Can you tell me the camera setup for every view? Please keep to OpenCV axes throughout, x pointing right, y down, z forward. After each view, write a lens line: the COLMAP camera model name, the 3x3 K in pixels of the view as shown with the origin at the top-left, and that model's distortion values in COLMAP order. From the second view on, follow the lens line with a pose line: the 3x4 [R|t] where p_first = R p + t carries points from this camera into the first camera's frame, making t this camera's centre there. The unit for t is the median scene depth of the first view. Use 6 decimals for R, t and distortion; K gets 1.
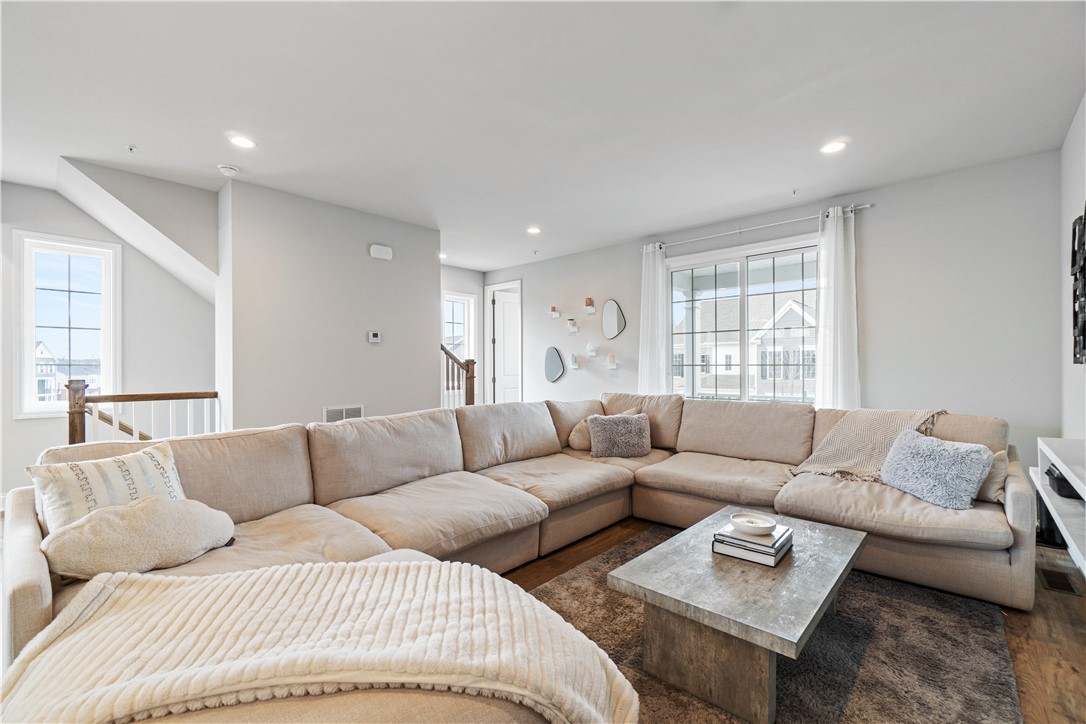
lens RADIAL K [[472.2, 0, 536.2], [0, 472.2, 365.1], [0, 0, 1]] dist [-0.001253, -0.001077]
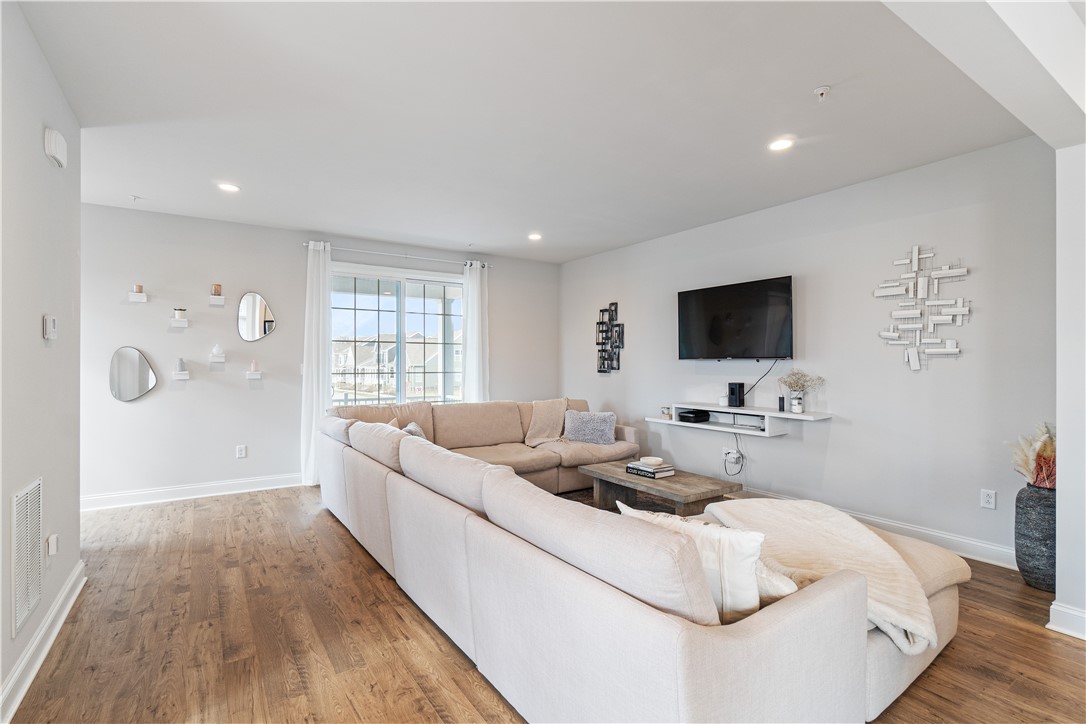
lens RADIAL K [[513.9, 0, 537.2], [0, 513.9, 362.0], [0, 0, 1]] dist [-0.000353, -0.000354]
pose [[0.235289, 0.005020, 0.971912, -0.826571], [-0.005344, 0.999978, -0.003871, -0.027907], [-0.971911, -0.004284, 0.235311, 0.465563]]
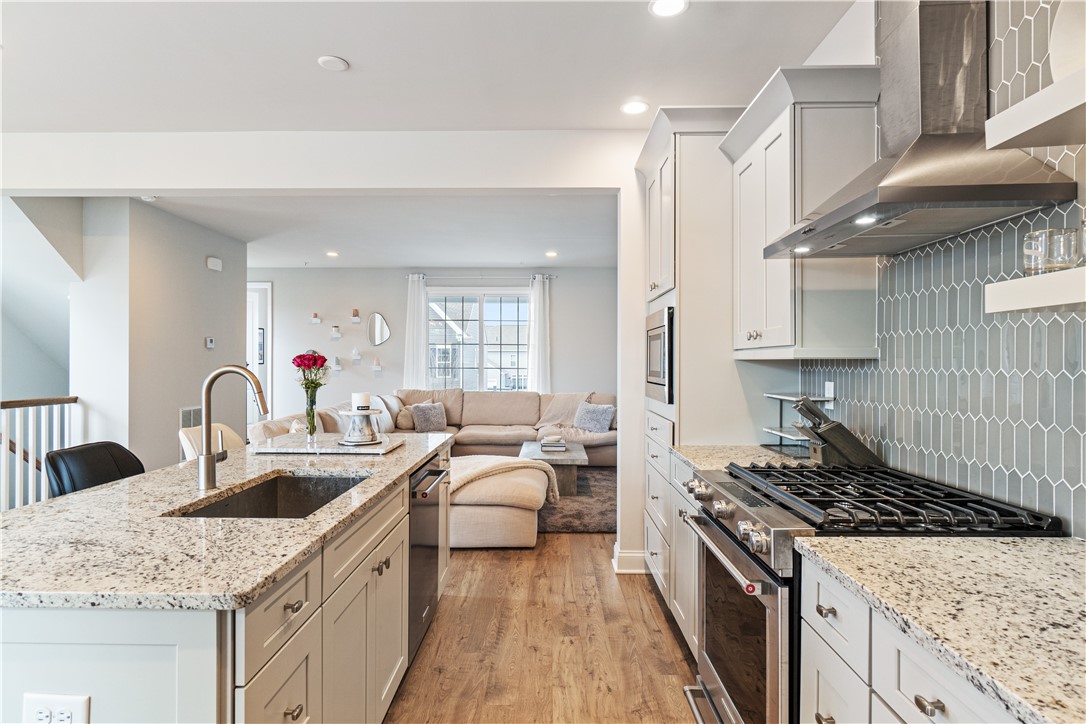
lens RADIAL K [[599.2, 0, 543.2], [0, 599.2, 363.1], [0, 0, 1]] dist [-0.004443, 0.000151]
pose [[0.737664, 0.004881, 0.675150, -0.799476], [-0.008540, 0.999961, 0.002101, -0.025584], [-0.675114, -0.007315, 0.737677, -0.588716]]
